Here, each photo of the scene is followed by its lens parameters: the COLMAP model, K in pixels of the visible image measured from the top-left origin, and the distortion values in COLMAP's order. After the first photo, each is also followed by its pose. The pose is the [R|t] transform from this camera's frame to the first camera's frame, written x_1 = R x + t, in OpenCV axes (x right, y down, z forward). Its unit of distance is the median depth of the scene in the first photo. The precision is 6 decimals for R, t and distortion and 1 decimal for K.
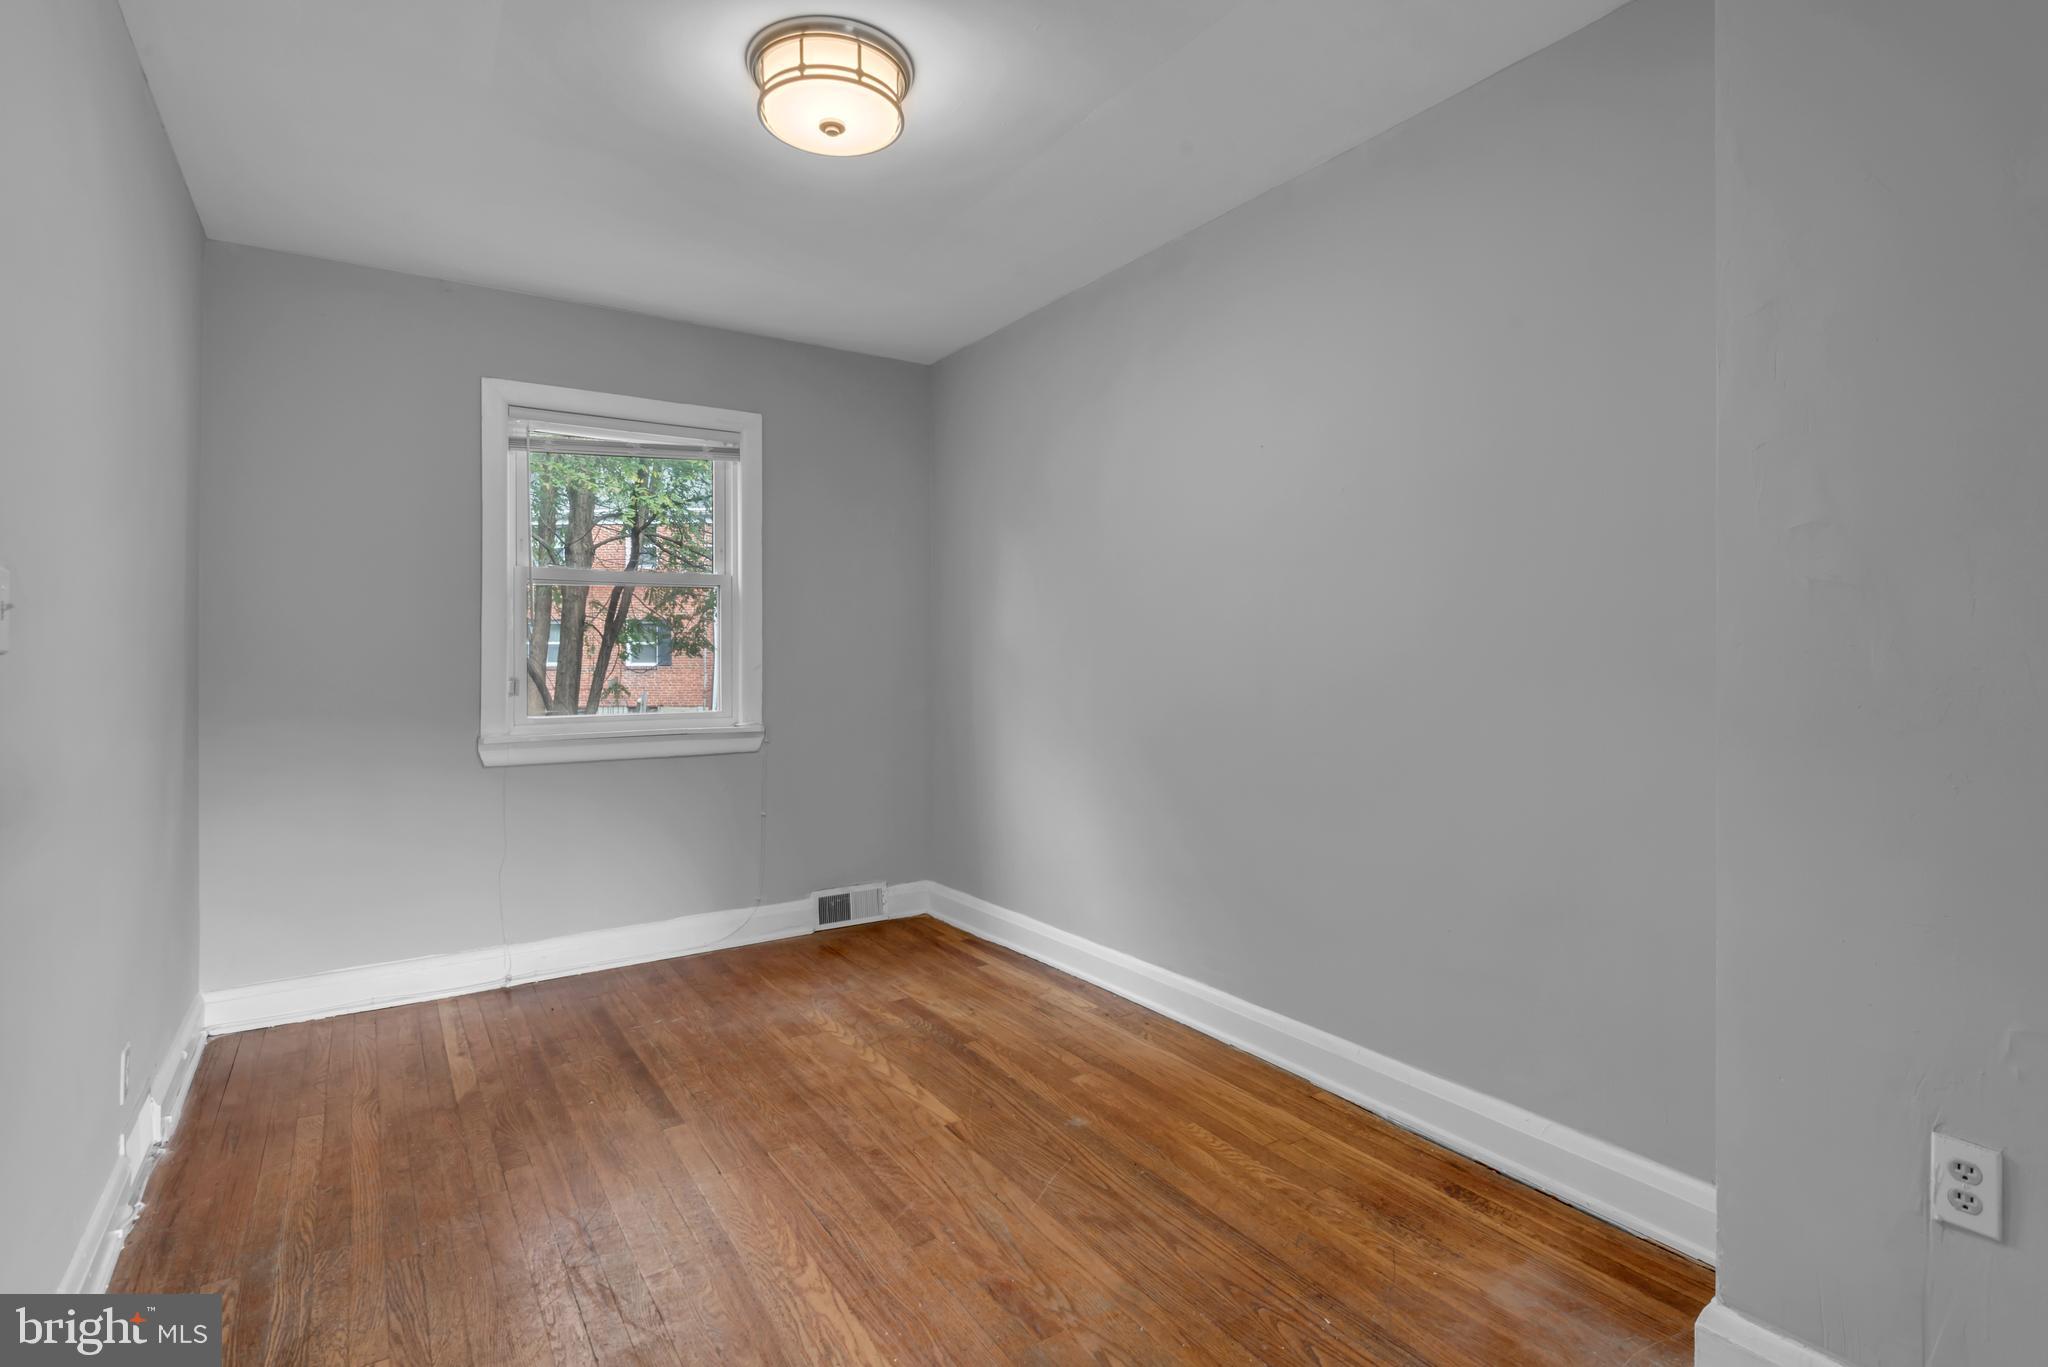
lens RADIAL K [[995.3, 0, 1013.3], [0, 995.3, 647.1], [0, 0, 1]] dist [0.037253, -0.025795]
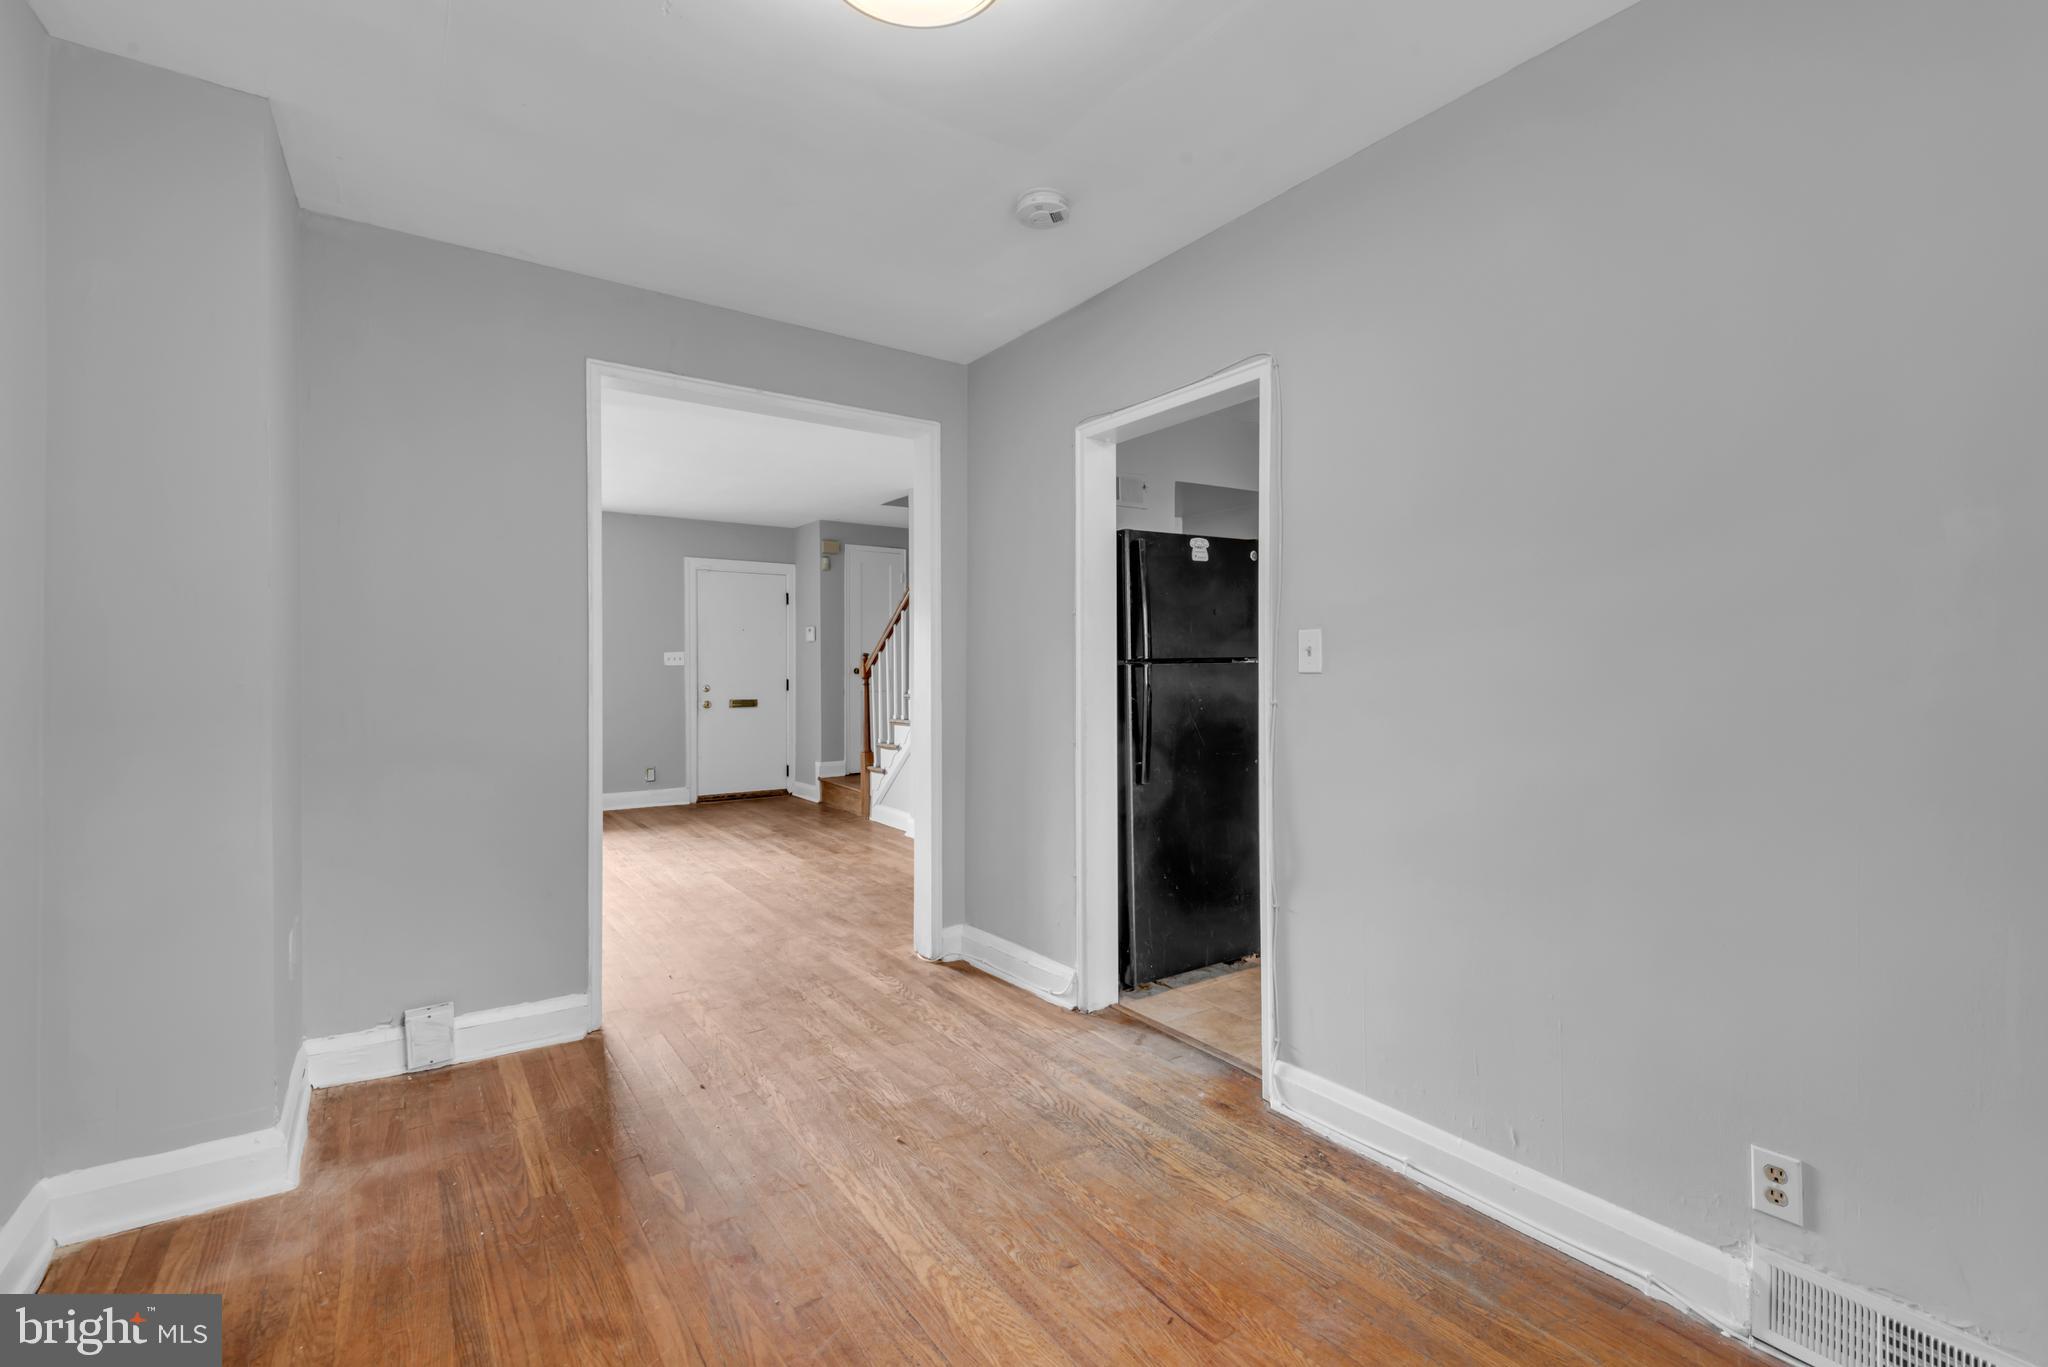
lens RADIAL K [[921.2, 0, 1017.9], [0, 921.2, 661.6], [0, 0, 1]] dist [0.039181, -0.018817]
pose [[-0.999744, 0.003708, -0.022300, -0.177581], [0.004096, 0.999841, -0.017368, 0.004983], [0.022232, -0.017455, -0.999600, 1.249664]]
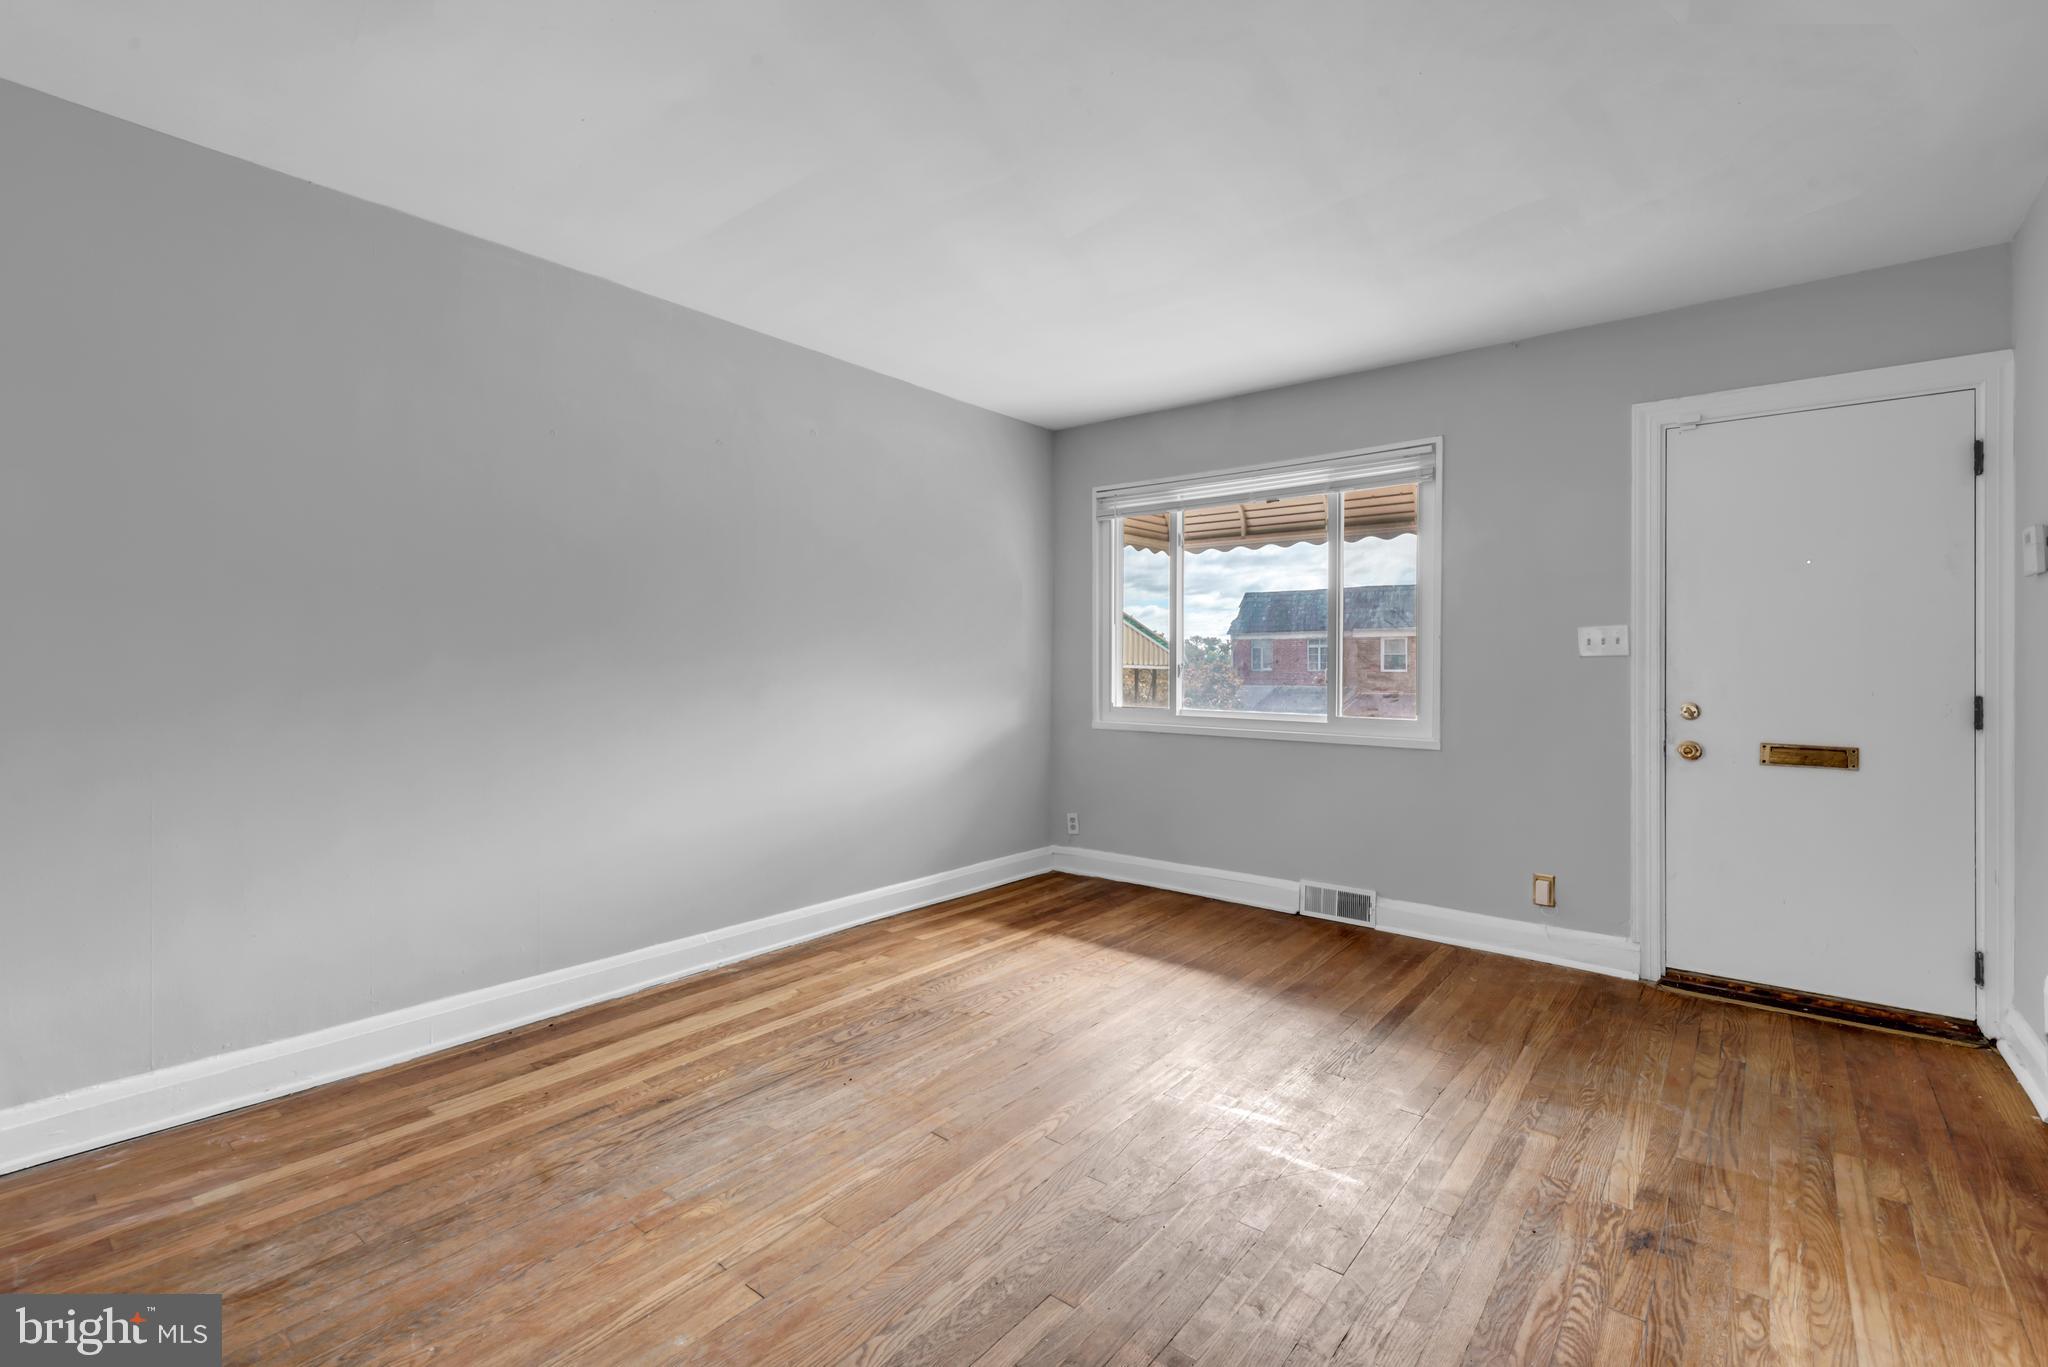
lens RADIAL K [[921.2, 0, 1017.9], [0, 921.2, 661.6], [0, 0, 1]] dist [0.039181, -0.018817]
pose [[-0.303105, -0.000463, 0.952957, -0.156022], [-0.015083, 0.999877, -0.004312, -0.010037], [-0.952838, -0.015680, -0.303074, -0.342469]]
